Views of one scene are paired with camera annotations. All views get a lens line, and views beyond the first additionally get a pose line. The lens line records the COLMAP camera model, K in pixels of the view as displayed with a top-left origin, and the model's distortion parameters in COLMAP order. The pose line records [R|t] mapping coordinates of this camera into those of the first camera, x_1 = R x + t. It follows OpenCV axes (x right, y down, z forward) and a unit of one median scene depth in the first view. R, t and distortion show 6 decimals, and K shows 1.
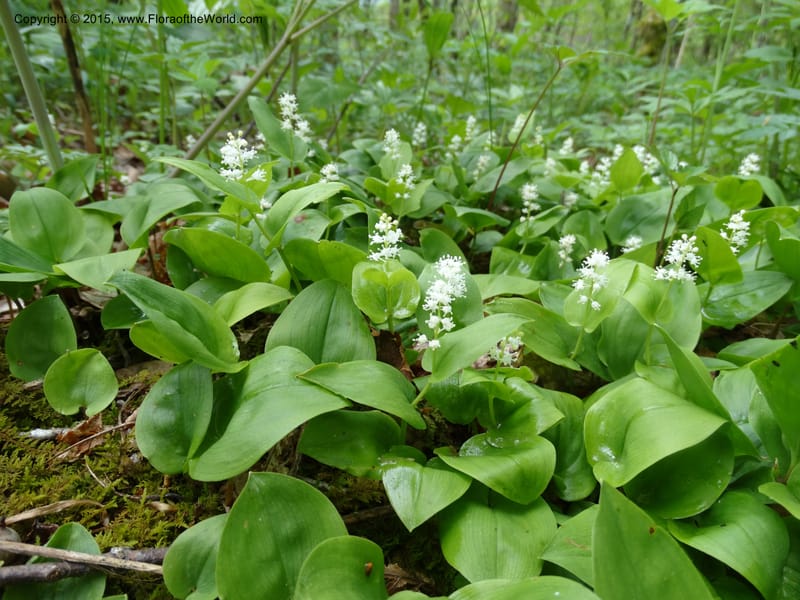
lens RADIAL K [[556.3, 0, 397.8], [0, 556.3, 299.0], [0, 0, 1]] dist [-0.001565, -0.009077]
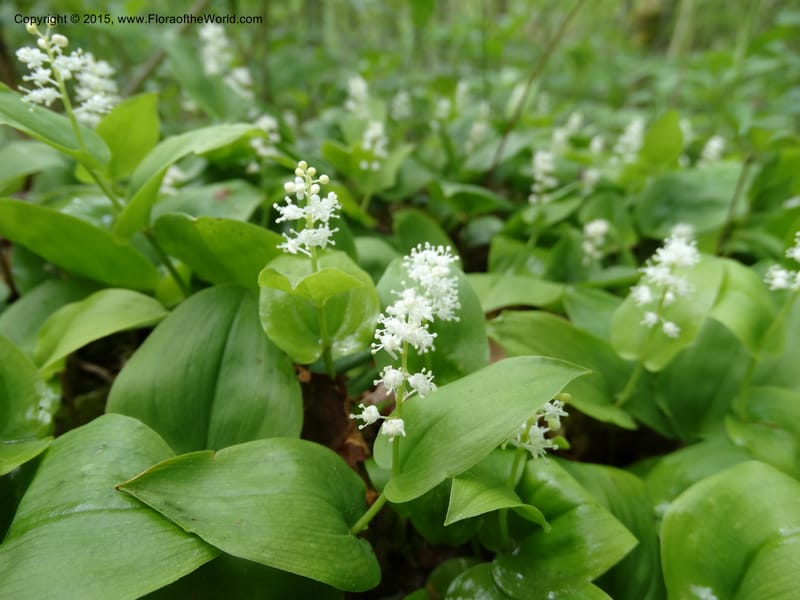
lens RADIAL K [[556.3, 0, 401.7], [0, 556.3, 305.6], [0, 0, 1]] dist [-0.001565, -0.009077]
pose [[0.999644, 0.002506, 0.026555, 0.045307], [-0.003052, 0.999784, 0.020564, -0.025580], [-0.026498, -0.020638, 0.999436, 0.396536]]
